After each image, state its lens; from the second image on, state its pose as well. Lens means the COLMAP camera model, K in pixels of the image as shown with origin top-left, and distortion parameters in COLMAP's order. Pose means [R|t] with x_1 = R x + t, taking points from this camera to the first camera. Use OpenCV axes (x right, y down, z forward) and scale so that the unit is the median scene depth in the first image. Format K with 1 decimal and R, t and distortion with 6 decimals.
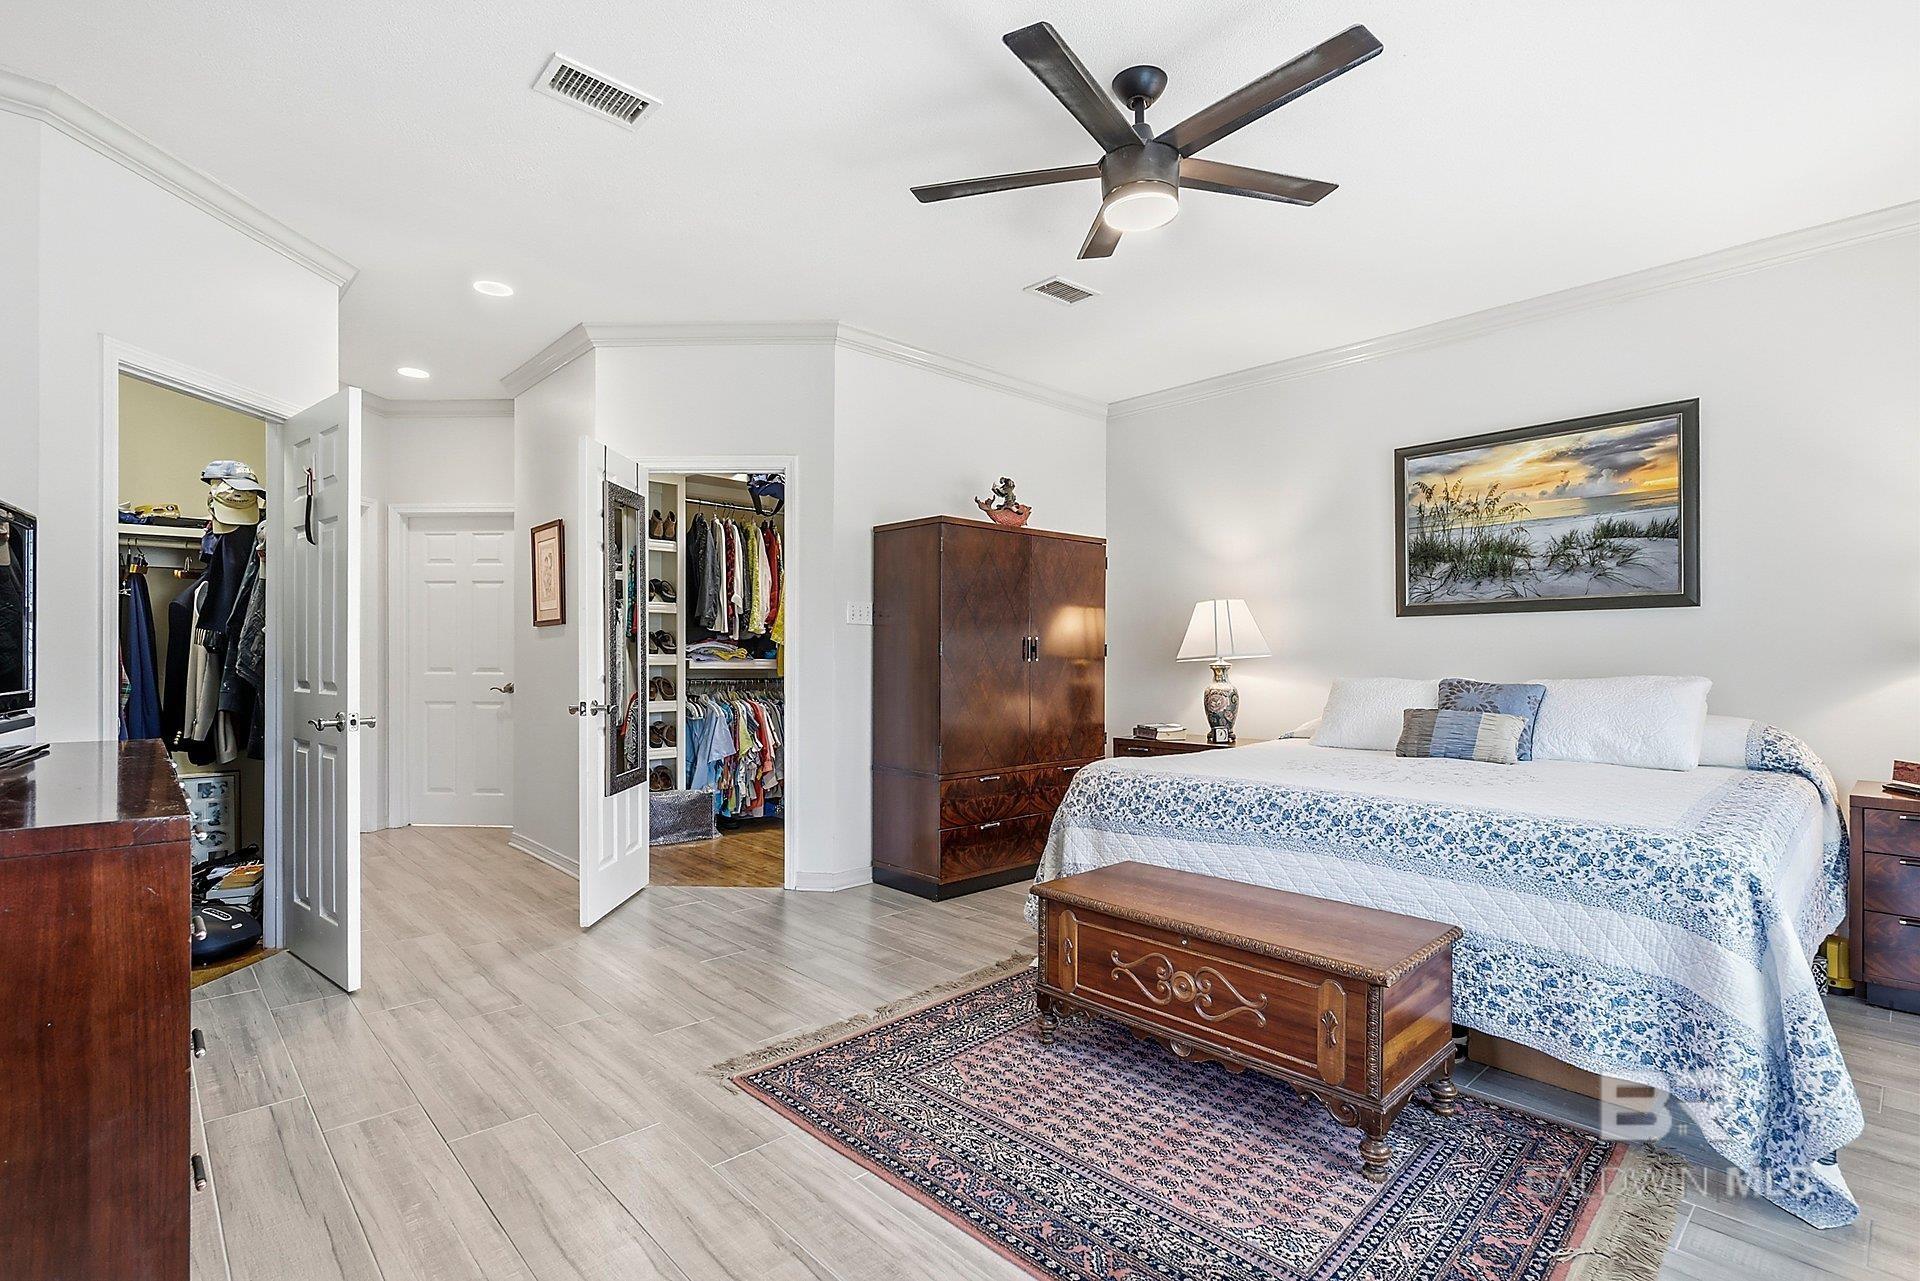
lens RADIAL K [[906.9, 0, 956.6], [0, 906.9, 646.0], [0, 0, 1]] dist [-0.002813, -0.000018]
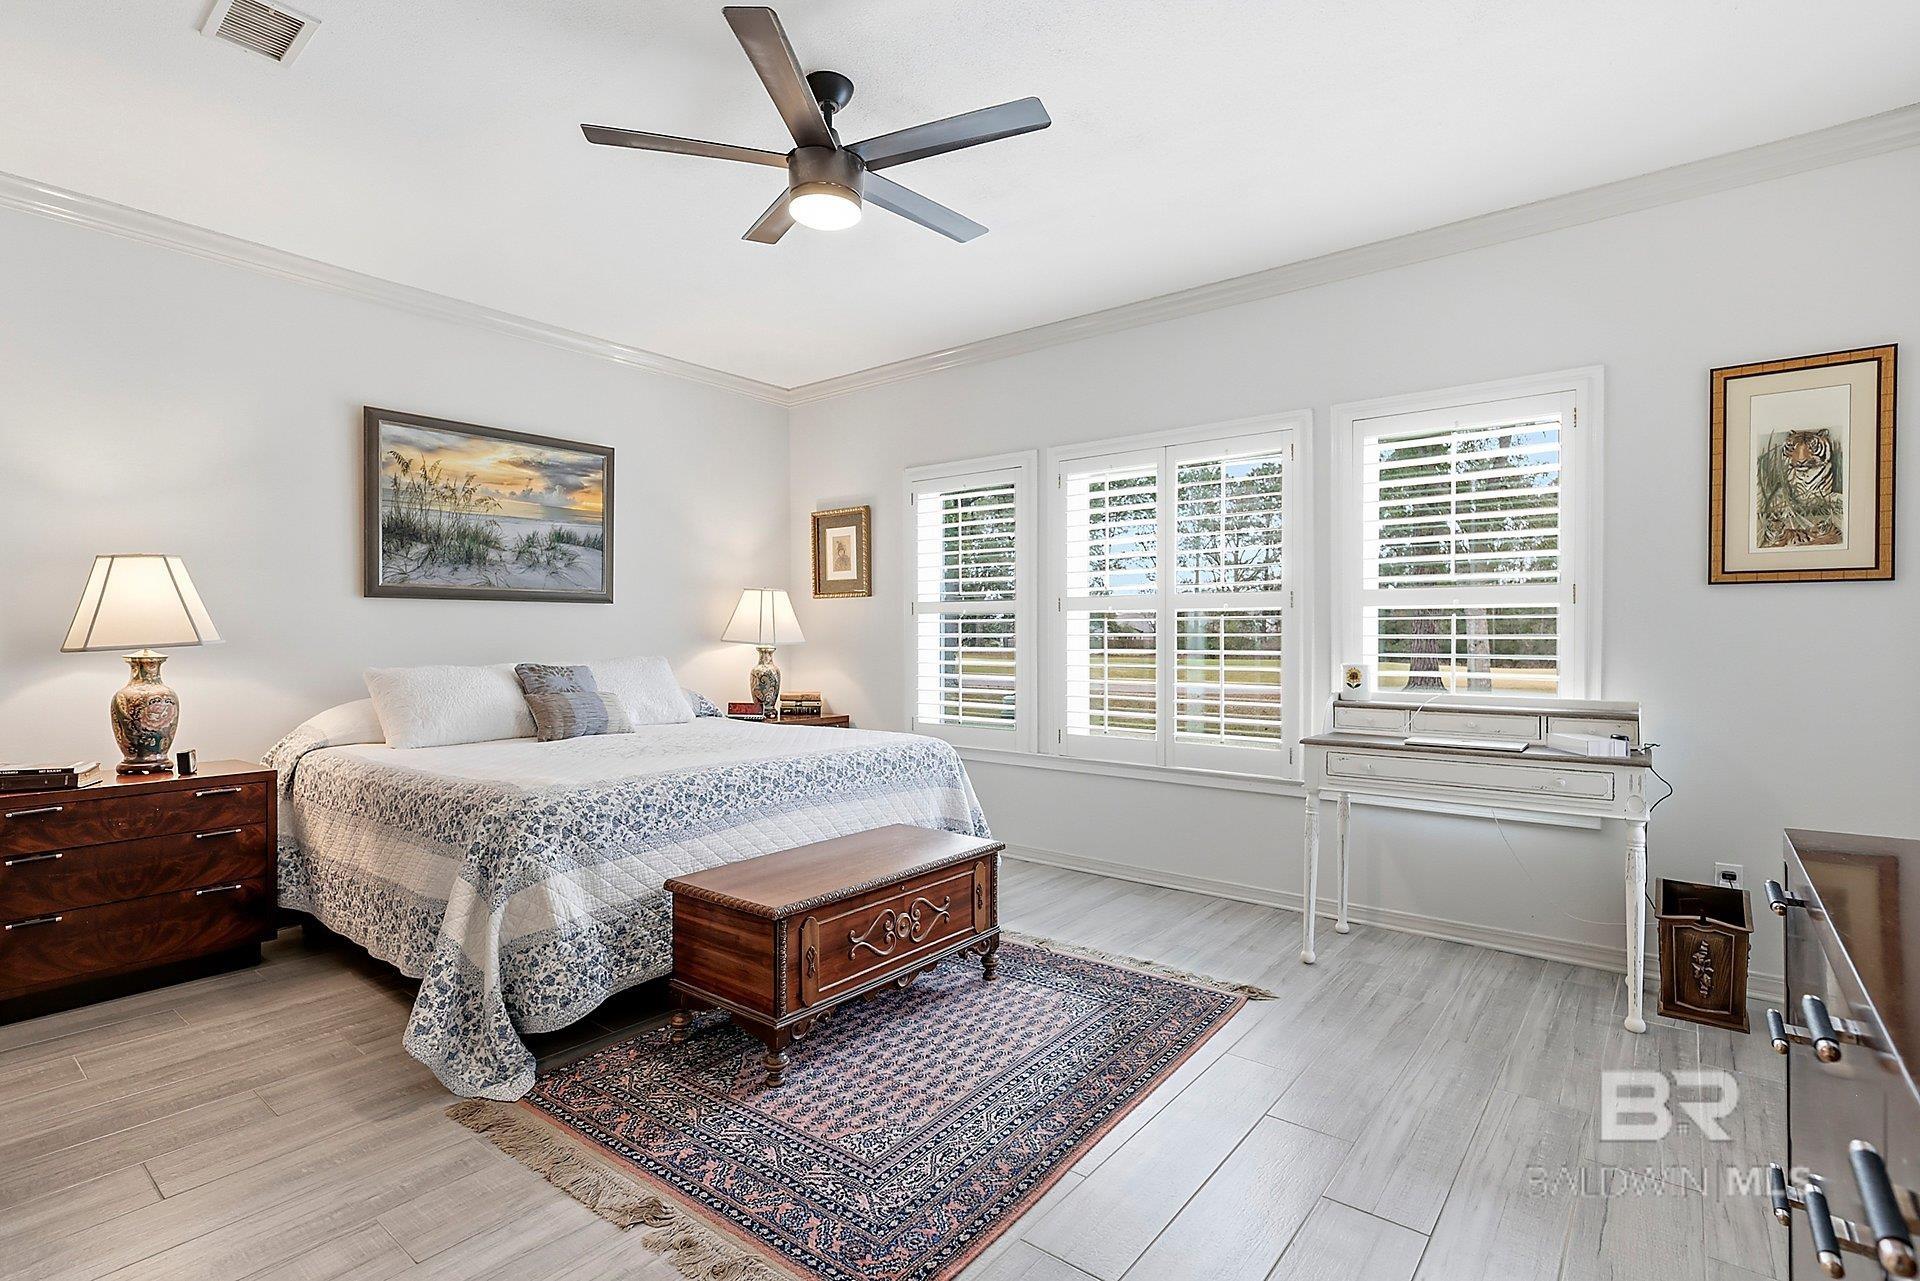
lens RADIAL K [[894.0, 0, 966.1], [0, 894.0, 631.1], [0, 0, 1]] dist [-0.003564, -0.000202]
pose [[-0.149458, 0.007841, 0.988737, -0.519297], [-0.009978, 0.999906, -0.009438, 0.003226], [-0.988718, -0.011276, -0.149366, 0.630197]]
